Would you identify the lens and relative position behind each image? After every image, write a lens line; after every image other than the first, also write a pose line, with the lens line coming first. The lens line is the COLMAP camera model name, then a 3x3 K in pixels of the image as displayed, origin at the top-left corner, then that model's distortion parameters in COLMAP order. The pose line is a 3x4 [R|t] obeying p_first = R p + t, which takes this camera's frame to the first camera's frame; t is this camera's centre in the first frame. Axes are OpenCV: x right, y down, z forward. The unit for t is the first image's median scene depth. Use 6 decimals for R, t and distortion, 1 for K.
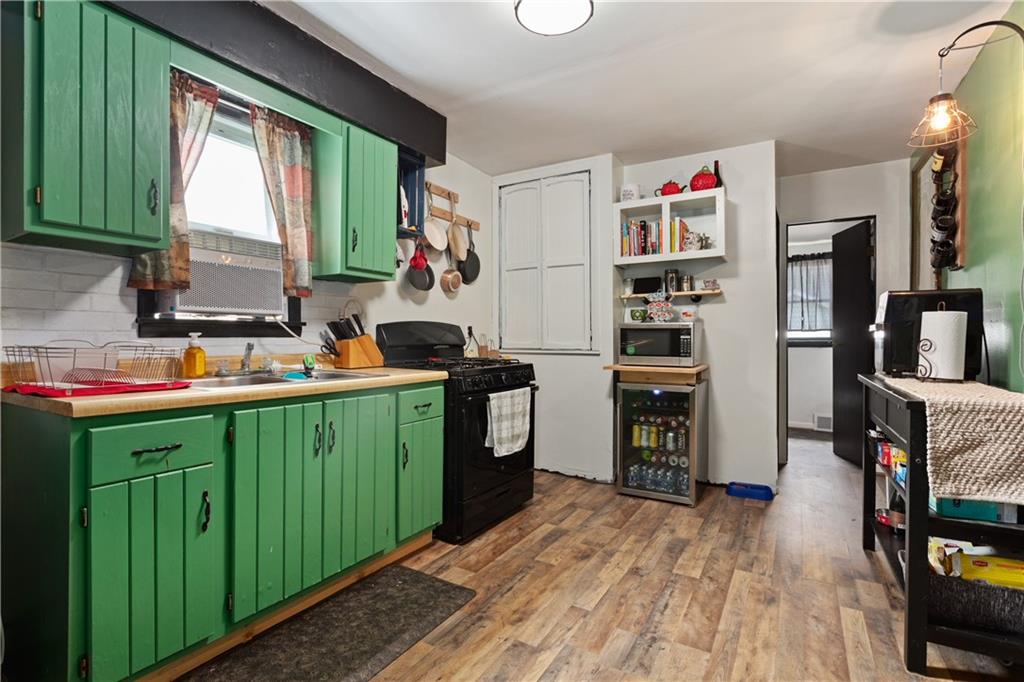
lens RADIAL K [[494.1, 0, 507.7], [0, 494.1, 340.7], [0, 0, 1]] dist [-0.011889, 0.005124]
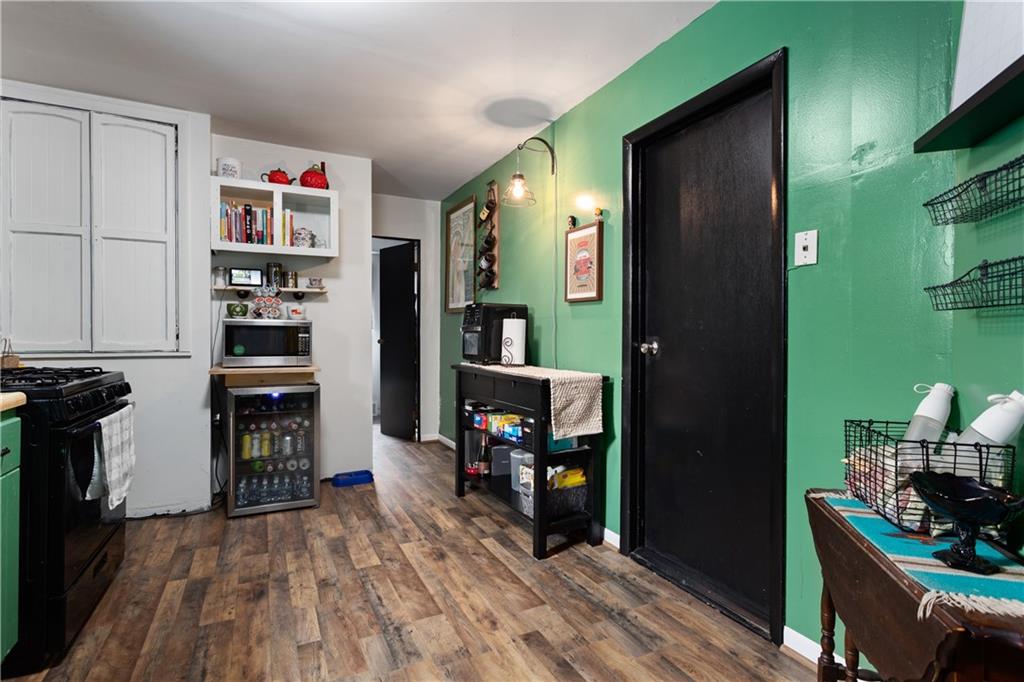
lens RADIAL K [[494.1, 0, 514.2], [0, 494.1, 338.5], [0, 0, 1]] dist [-0.011889, 0.005124]
pose [[0.528966, -0.004036, 0.848633, -0.271540], [0.001972, 0.999992, 0.003526, -0.004400], [-0.848641, -0.000191, 0.528970, 0.147564]]
